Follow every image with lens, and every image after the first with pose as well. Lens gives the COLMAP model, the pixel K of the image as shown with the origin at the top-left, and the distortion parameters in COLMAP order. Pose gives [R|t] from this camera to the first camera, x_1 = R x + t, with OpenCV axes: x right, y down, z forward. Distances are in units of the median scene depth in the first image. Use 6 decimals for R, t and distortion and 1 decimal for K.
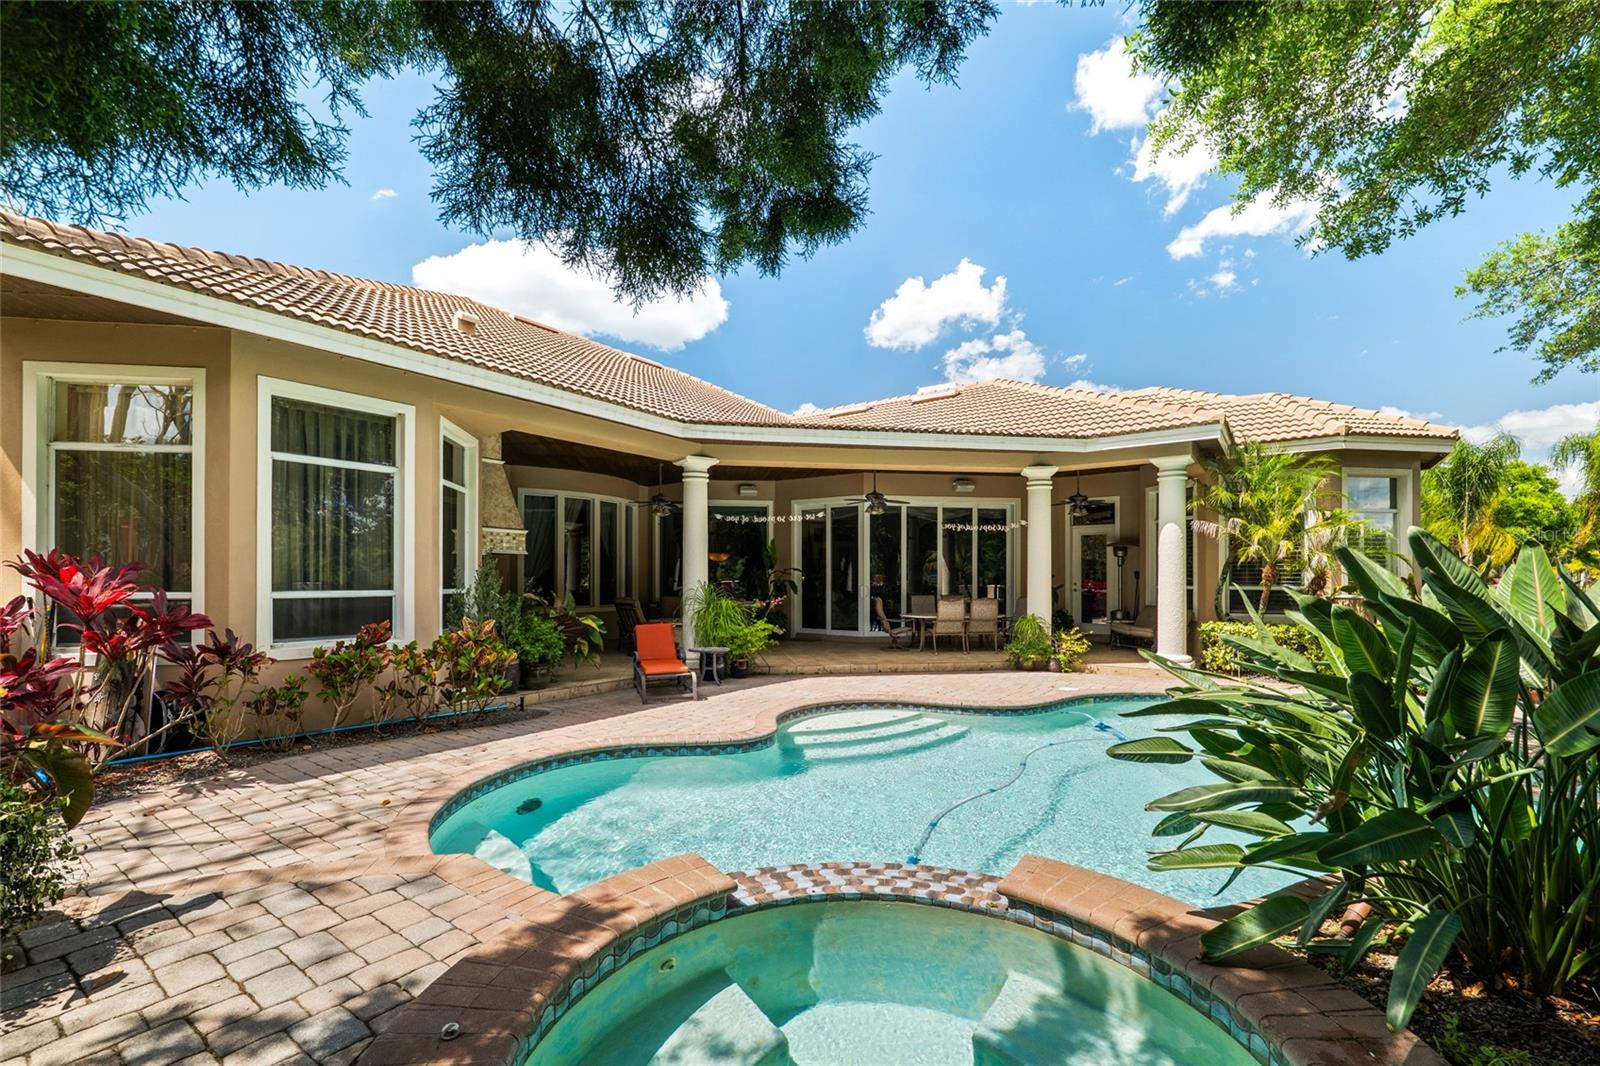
lens RADIAL K [[661.1, 0, 797.5], [0, 661.1, 568.2], [0, 0, 1]] dist [-0.000981, 0.000042]
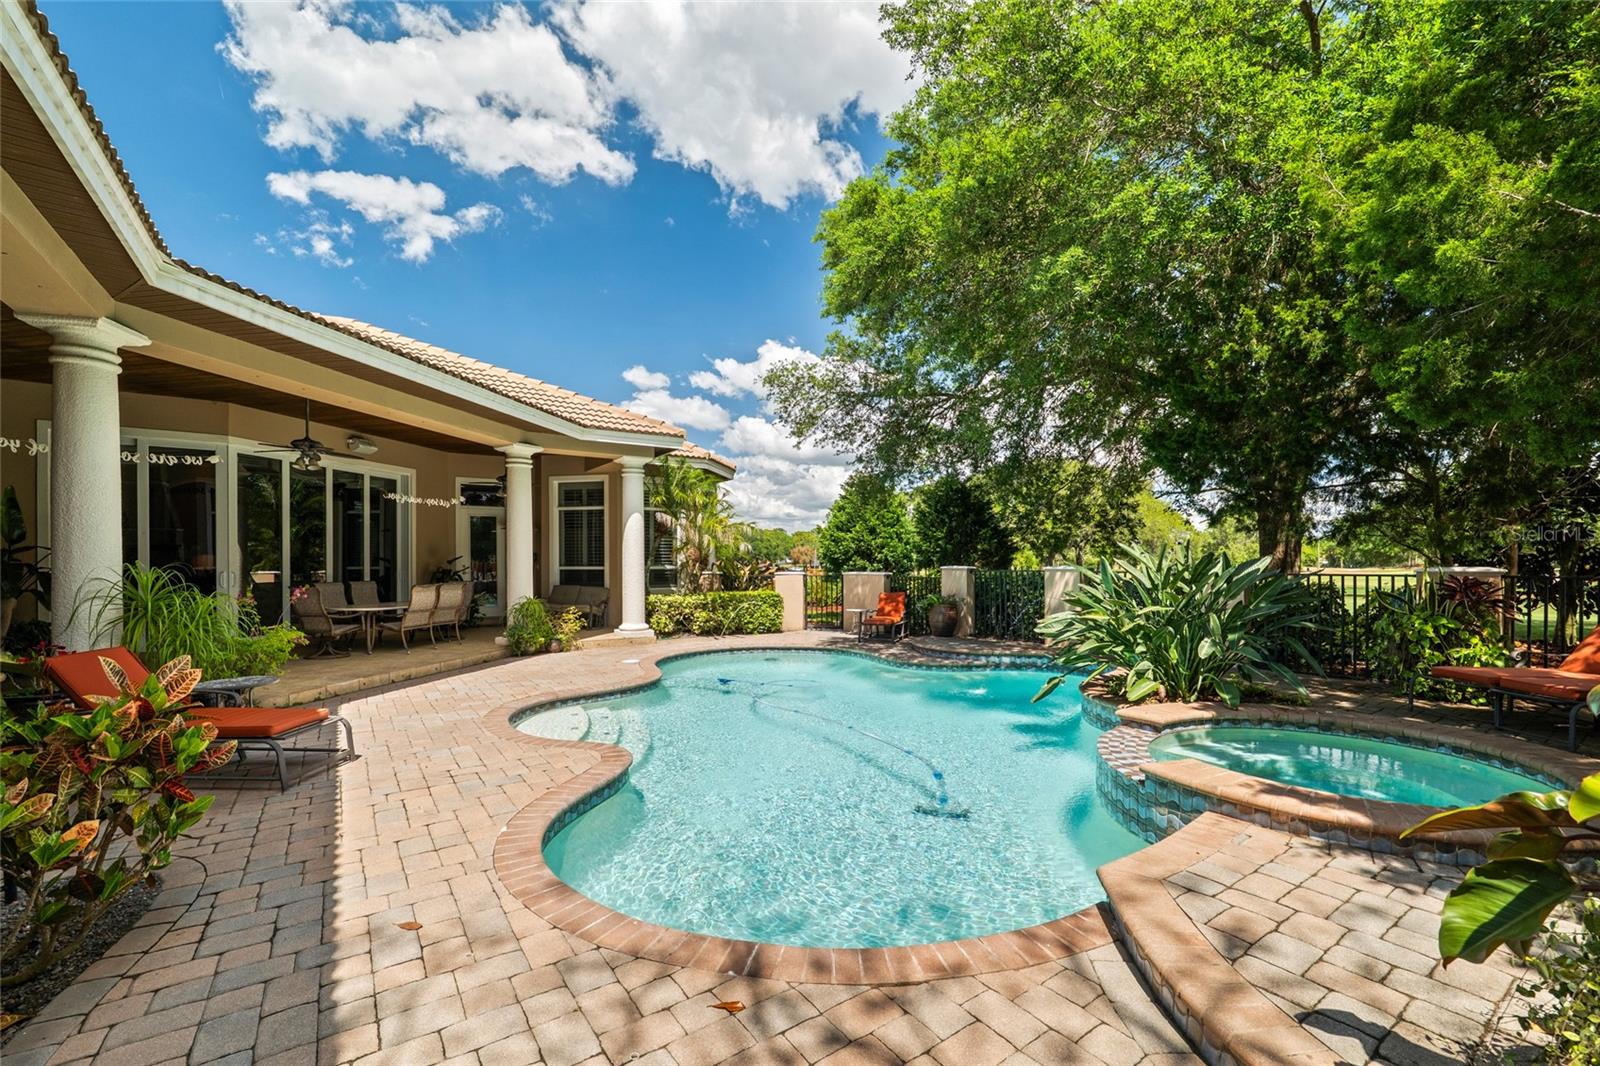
lens RADIAL K [[661.1, 0, 797.5], [0, 661.1, 568.2], [0, 0, 1]] dist [-0.000981, 0.000042]
pose [[0.334050, -0.014650, 0.942441, -0.421930], [-0.019307, 0.999563, 0.022381, -0.001439], [-0.942358, -0.025672, 0.333621, 0.304599]]
